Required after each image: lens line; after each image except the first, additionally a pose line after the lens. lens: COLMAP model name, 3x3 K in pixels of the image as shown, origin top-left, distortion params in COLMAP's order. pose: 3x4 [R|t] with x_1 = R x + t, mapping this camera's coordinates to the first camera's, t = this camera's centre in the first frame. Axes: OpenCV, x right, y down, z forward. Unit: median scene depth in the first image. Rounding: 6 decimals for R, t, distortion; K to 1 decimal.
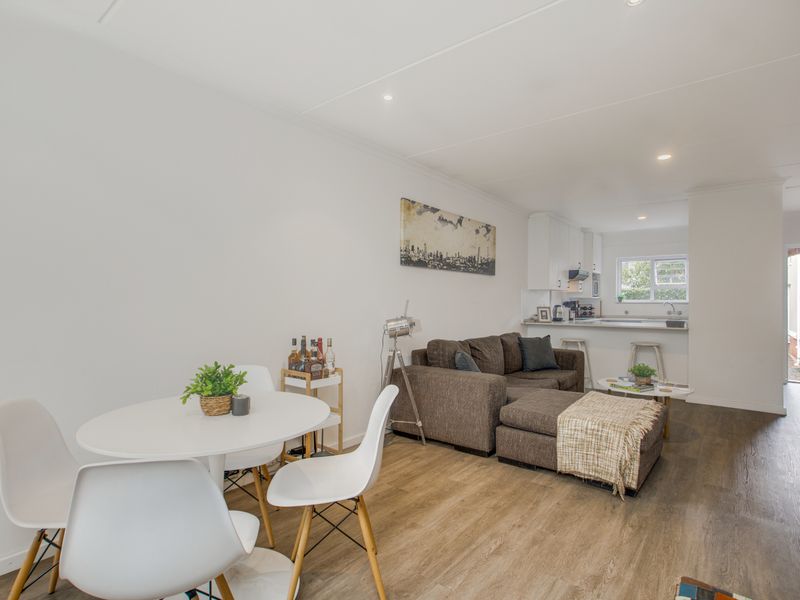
lens RADIAL K [[409.3, 0, 397.1], [0, 409.3, 311.5], [0, 0, 1]] dist [-0.003012, -0.000094]
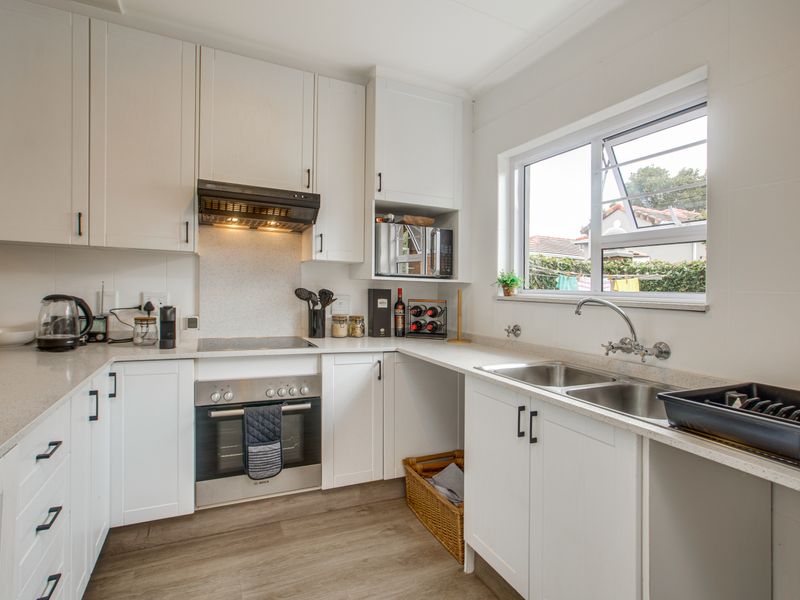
lens RADIAL K [[422.4, 0, 399.7], [0, 422.4, 288.8], [0, 0, 1]] dist [-0.012888, 0.001008]
pose [[0.909986, 0.009568, -0.414529, 0.958601], [-0.028285, 0.998837, -0.039039, -0.019569], [0.413674, 0.047250, 0.909198, 1.079450]]
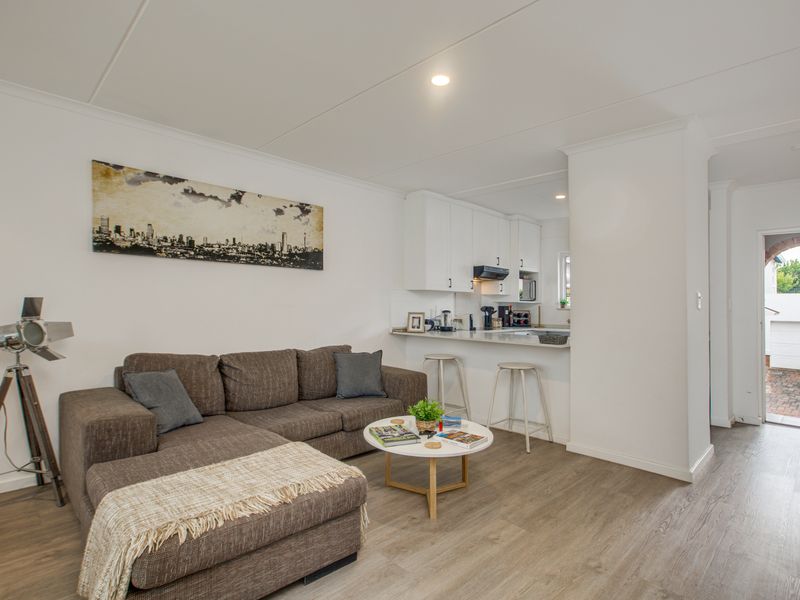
lens RADIAL K [[428.6, 0, 395.4], [0, 428.6, 304.4], [0, 0, 1]] dist [-0.000620, 0.000484]
pose [[0.993735, 0.008829, -0.111410, 0.515612], [-0.012266, 0.999469, -0.030194, -0.002184], [0.111084, 0.031372, 0.993316, 0.244368]]
